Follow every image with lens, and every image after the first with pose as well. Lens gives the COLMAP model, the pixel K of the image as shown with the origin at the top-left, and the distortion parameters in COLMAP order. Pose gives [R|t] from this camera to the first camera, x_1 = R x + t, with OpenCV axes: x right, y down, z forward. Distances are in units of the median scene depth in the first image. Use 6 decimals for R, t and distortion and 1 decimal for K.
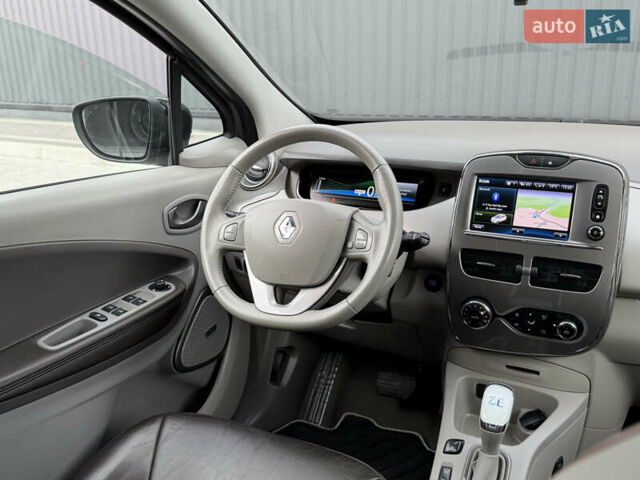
lens RADIAL K [[575.8, 0, 315.9], [0, 575.8, 250.9], [0, 0, 1]] dist [0.078436, -0.002510]
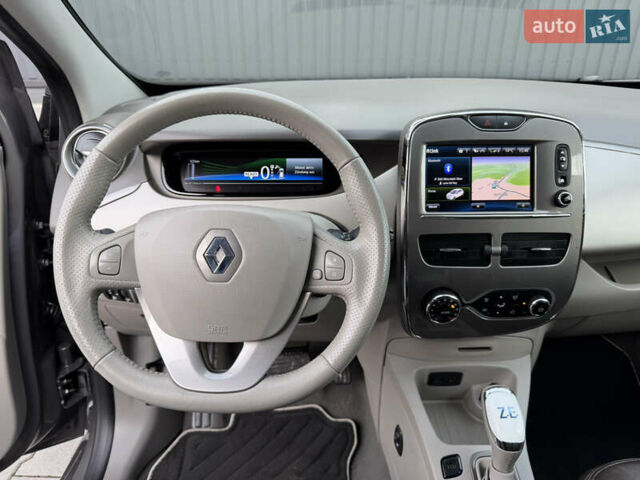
lens RADIAL K [[446.8, 0, 311.9], [0, 446.8, 241.5], [0, 0, 1]] dist [0.109431, -0.203874]
pose [[0.889138, -0.182847, 0.419524, -0.163526], [0.136399, 0.980932, 0.138448, -0.109068], [-0.436839, -0.065876, 0.897124, 0.501436]]
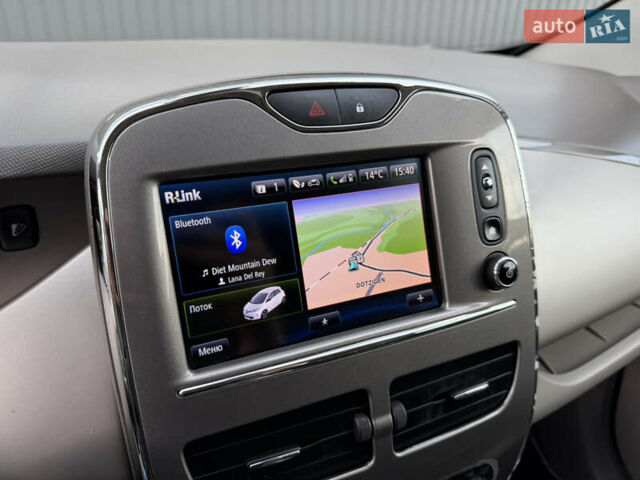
lens RADIAL K [[446.8, 0, 311.9], [0, 446.8, 241.5], [0, 0, 1]] dist [0.109431, -0.203874]
pose [[0.655249, -0.305265, 0.690986, 0.174462], [0.224226, 0.952085, 0.207984, -0.134987], [-0.721367, 0.018655, 0.692301, 0.821602]]
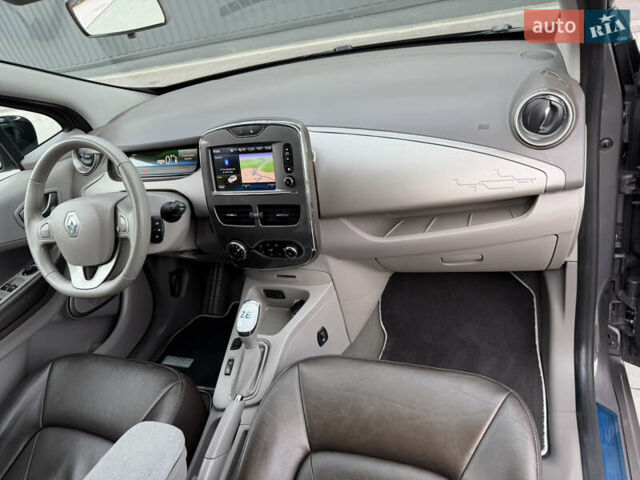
lens RADIAL K [[432.7, 0, 317.8], [0, 432.7, 246.5], [0, 0, 1]] dist [0.072983, -0.135452]
pose [[0.973859, -0.227121, -0.003974, 0.479140], [0.220574, 0.941316, 0.255484, -0.122310], [-0.054285, -0.249682, 0.966805, 0.000071]]
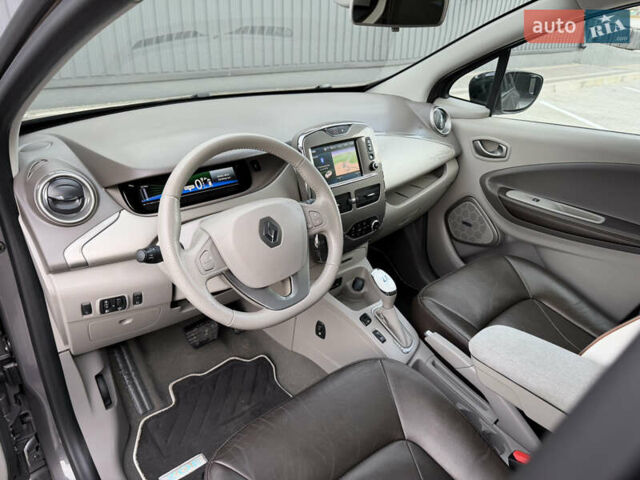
lens RADIAL K [[446.8, 0, 311.9], [0, 446.8, 241.5], [0, 0, 1]] dist [0.109431, -0.203874]
pose [[0.400151, -0.386941, 0.830756, -0.726301], [0.270776, 0.915942, 0.296193, -0.251517], [-0.875534, 0.106427, 0.471289, 0.525497]]
